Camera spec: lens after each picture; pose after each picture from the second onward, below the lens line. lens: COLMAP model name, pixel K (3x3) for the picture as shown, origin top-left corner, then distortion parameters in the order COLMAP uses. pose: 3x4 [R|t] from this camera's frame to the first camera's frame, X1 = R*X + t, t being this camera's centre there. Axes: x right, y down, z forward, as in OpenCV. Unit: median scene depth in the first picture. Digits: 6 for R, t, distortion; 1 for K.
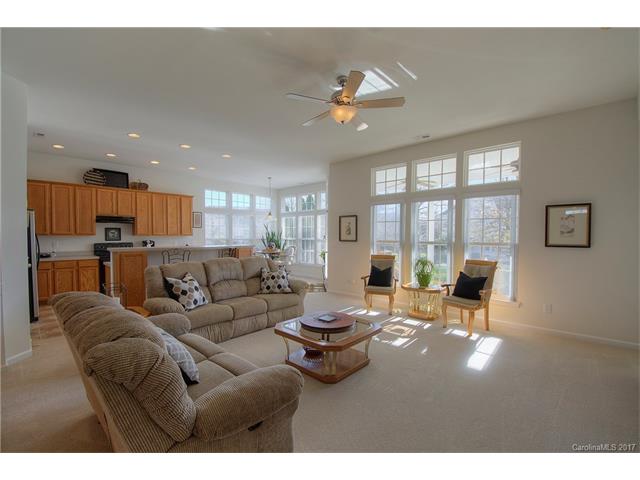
lens RADIAL K [[289.2, 0, 313.0], [0, 289.2, 242.4], [0, 0, 1]] dist [-0.006149, -0.004045]
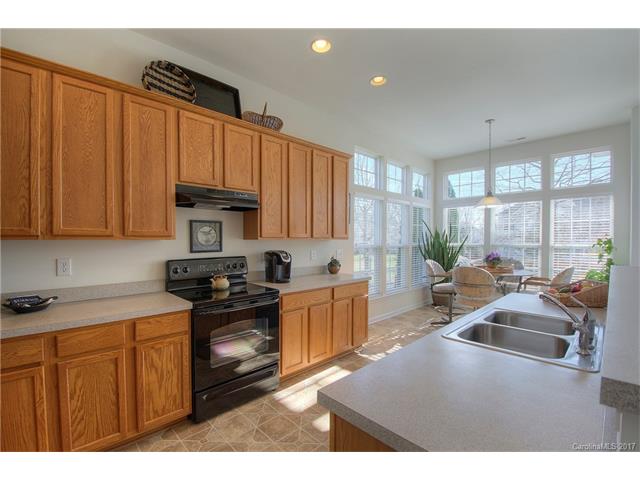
lens RADIAL K [[289.2, 0, 312.9], [0, 289.2, 243.1], [0, 0, 1]] dist [-0.006149, -0.004045]
pose [[0.999310, 0.006550, -0.036547, -0.571338], [-0.006517, 0.999978, 0.001016, -0.021154], [0.036553, -0.000777, 0.999331, 0.648211]]
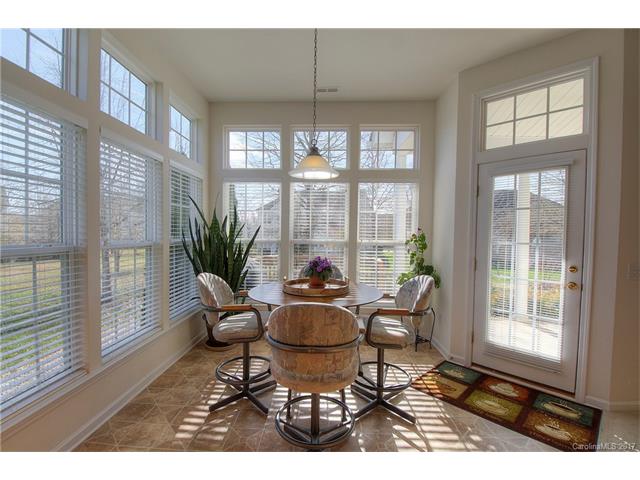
lens RADIAL K [[289.2, 0, 318.2], [0, 289.2, 245.2], [0, 0, 1]] dist [-0.006149, -0.004045]
pose [[0.732322, -0.014453, 0.680805, -0.440526], [-0.012052, 0.999343, 0.034180, -0.029486], [-0.680852, -0.033236, 0.731666, 1.043662]]
